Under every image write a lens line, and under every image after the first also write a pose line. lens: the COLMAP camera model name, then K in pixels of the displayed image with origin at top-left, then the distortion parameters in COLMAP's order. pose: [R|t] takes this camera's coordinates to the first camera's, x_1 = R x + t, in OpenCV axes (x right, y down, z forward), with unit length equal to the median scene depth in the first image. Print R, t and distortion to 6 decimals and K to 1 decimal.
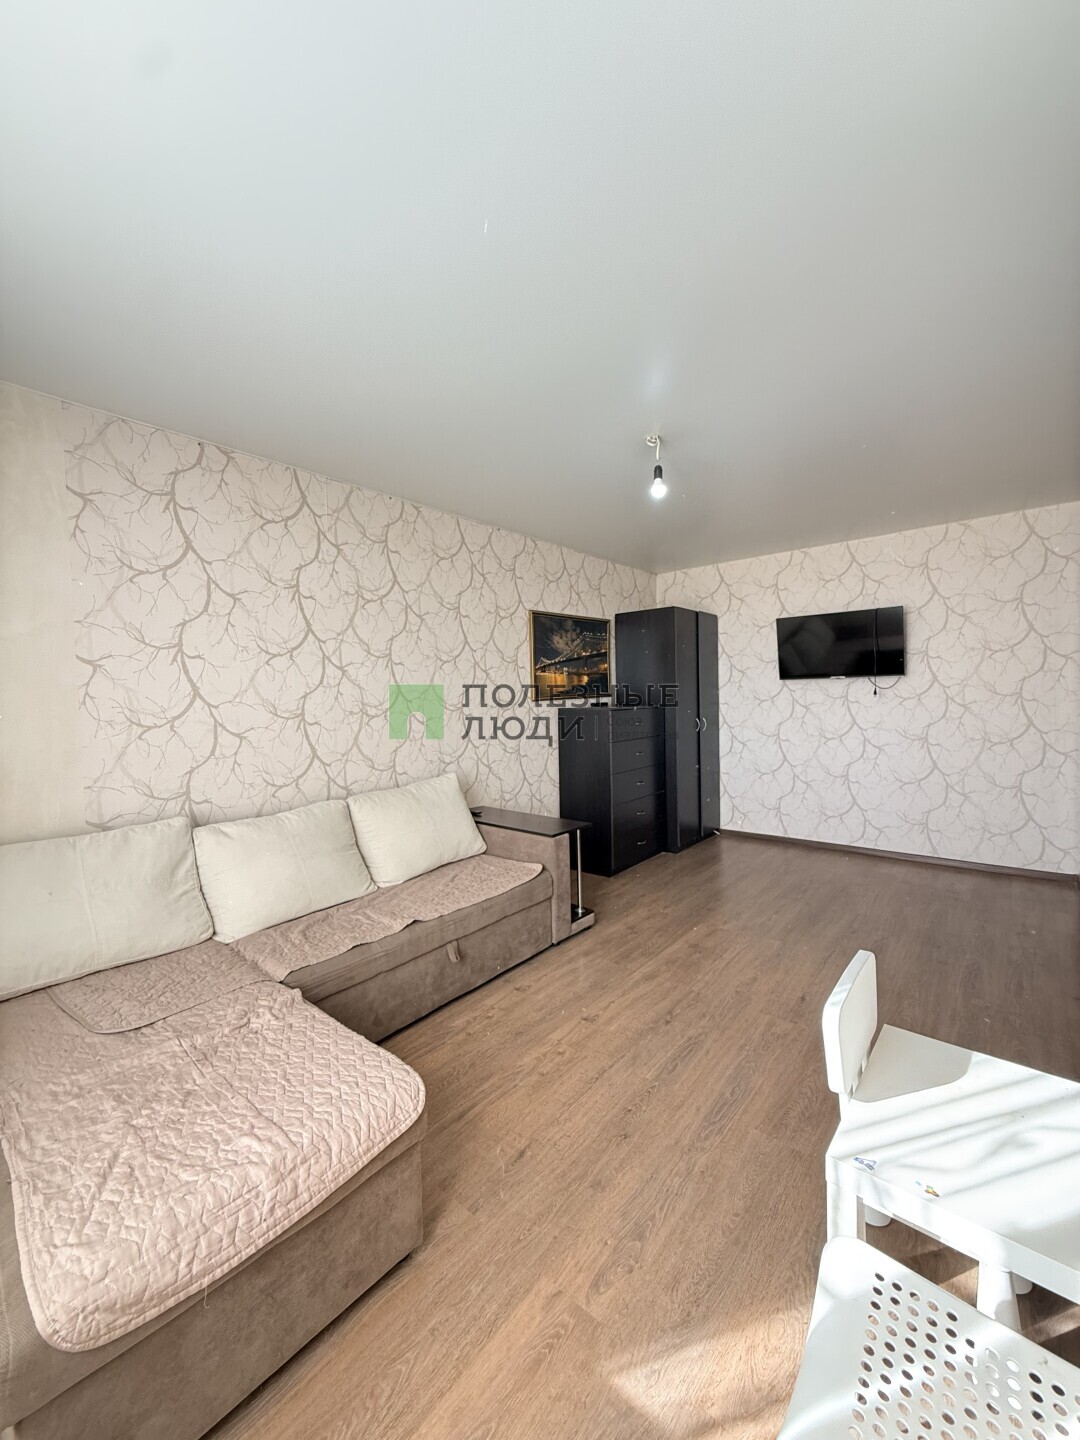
lens RADIAL K [[569.9, 0, 540.0], [0, 569.9, 720.0], [0, 0, 1]] dist [-0.001738, 0.000011]
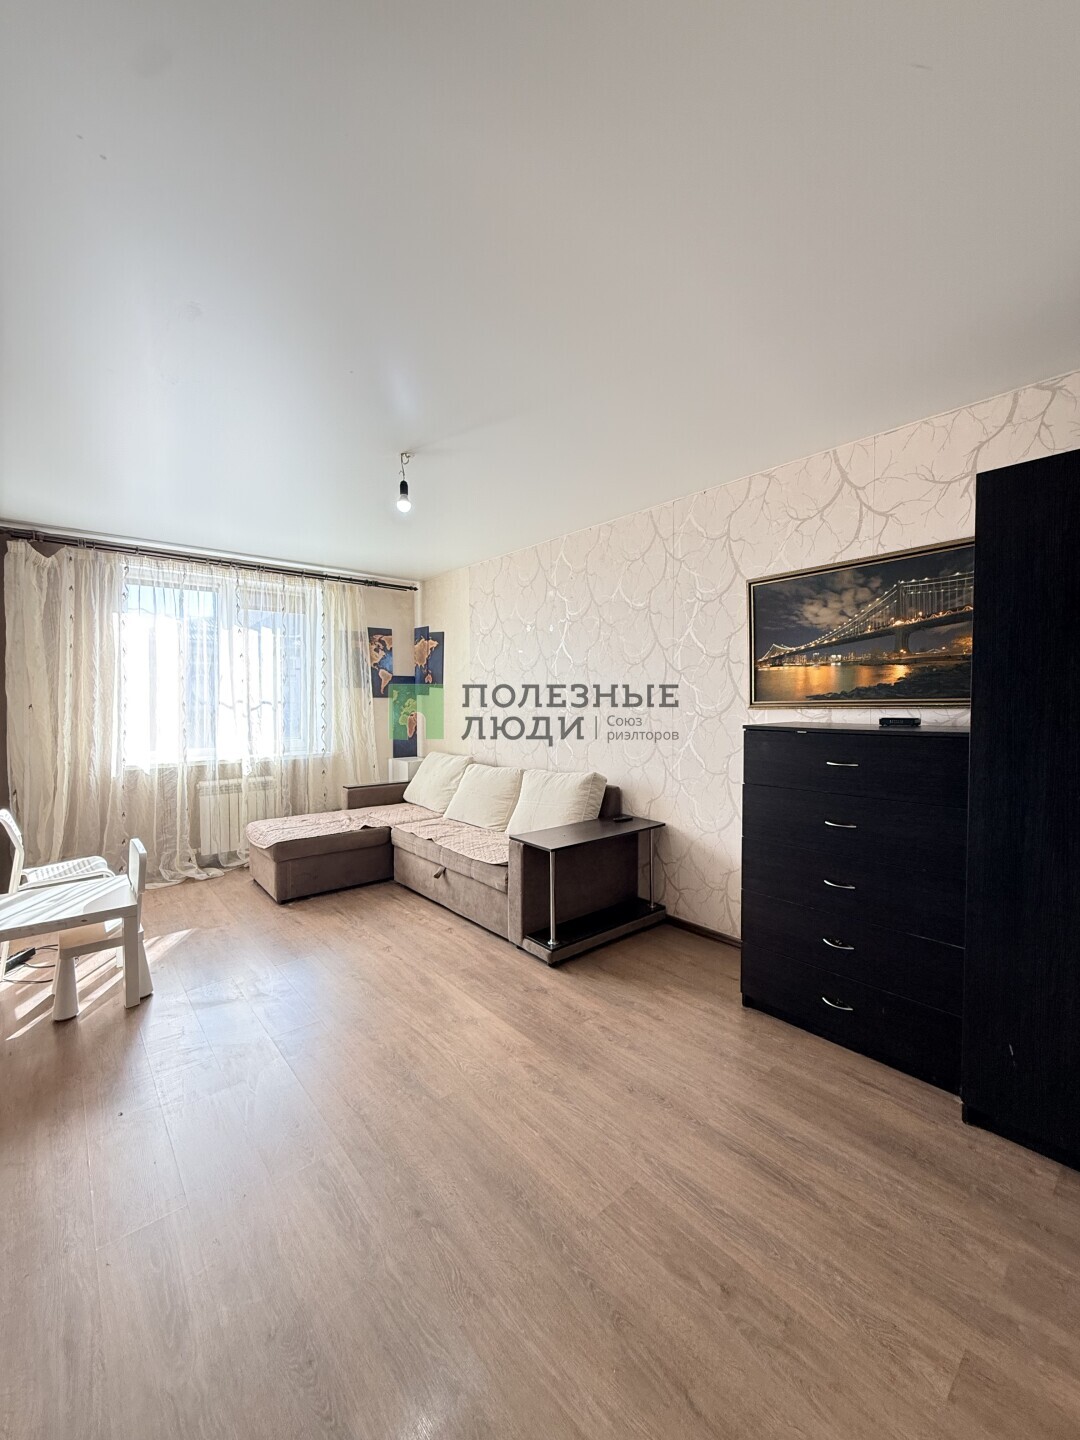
lens RADIAL K [[569.9, 0, 540.0], [0, 569.9, 720.0], [0, 0, 1]] dist [-0.001738, 0.000011]
pose [[-0.153530, 0.065884, -0.985945, 0.823948], [-0.034953, 0.996788, 0.072051, -0.068998], [0.987526, 0.045524, -0.150734, 0.968859]]
